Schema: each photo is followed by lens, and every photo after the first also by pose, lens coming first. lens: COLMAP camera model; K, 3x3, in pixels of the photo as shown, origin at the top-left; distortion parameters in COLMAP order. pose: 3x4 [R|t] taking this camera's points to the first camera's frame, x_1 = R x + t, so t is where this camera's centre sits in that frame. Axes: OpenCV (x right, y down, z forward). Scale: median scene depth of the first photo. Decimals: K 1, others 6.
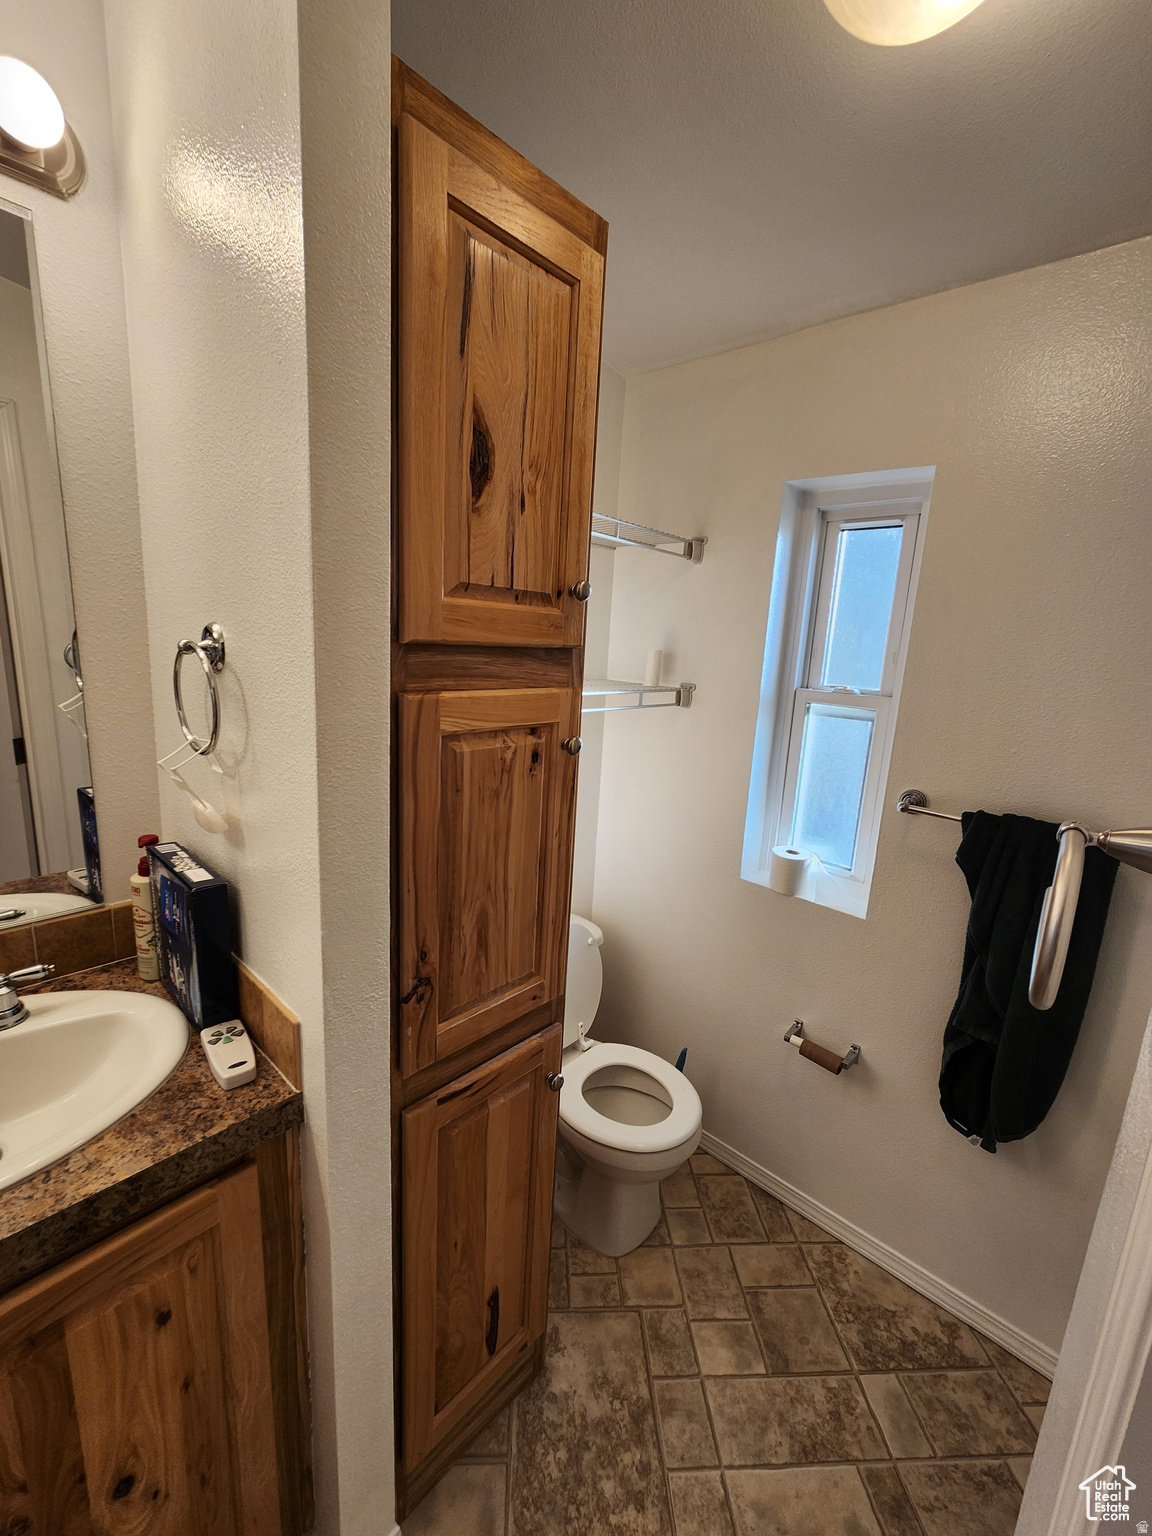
lens RADIAL K [[629.8, 0, 577.7], [0, 629.8, 766.9], [0, 0, 1]] dist [-0.000217, -0.000944]
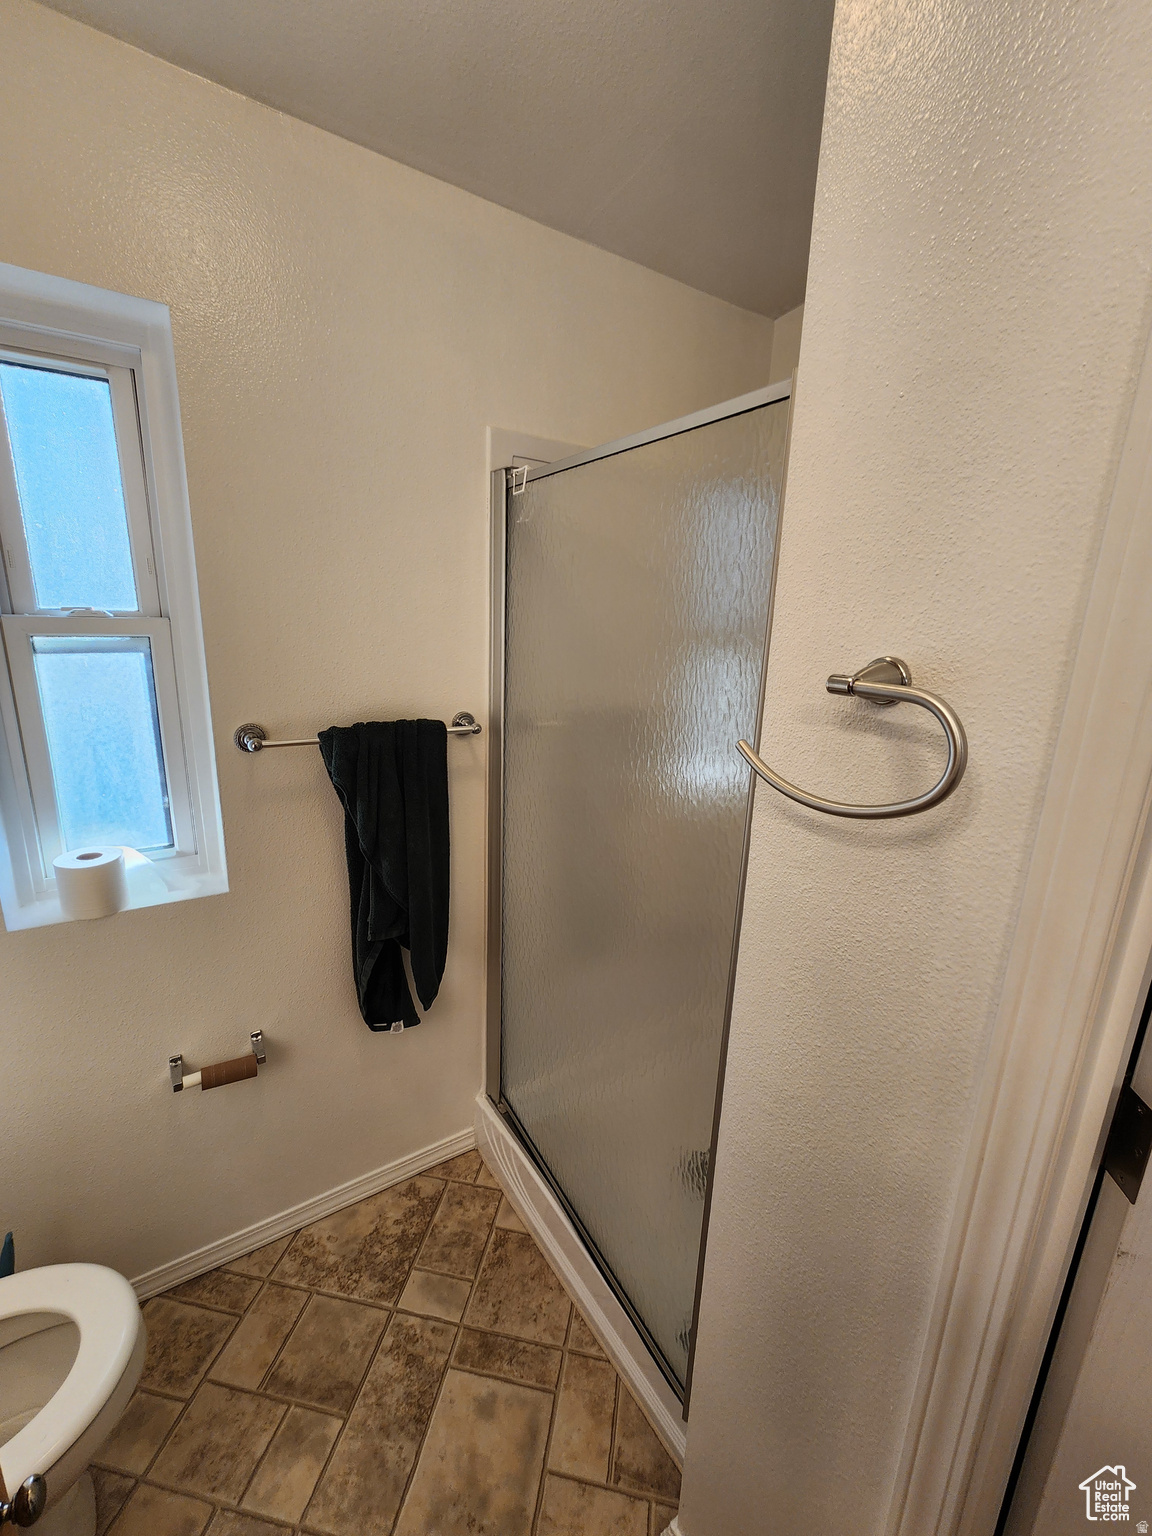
lens RADIAL K [[629.8, 0, 574.5], [0, 629.8, 764.1], [0, 0, 1]] dist [-0.000217, -0.000944]
pose [[0.247845, -0.274347, 0.929143, -0.157887], [0.176987, 0.955748, 0.234992, -0.032454], [-0.952496, 0.106204, 0.285433, 0.331123]]
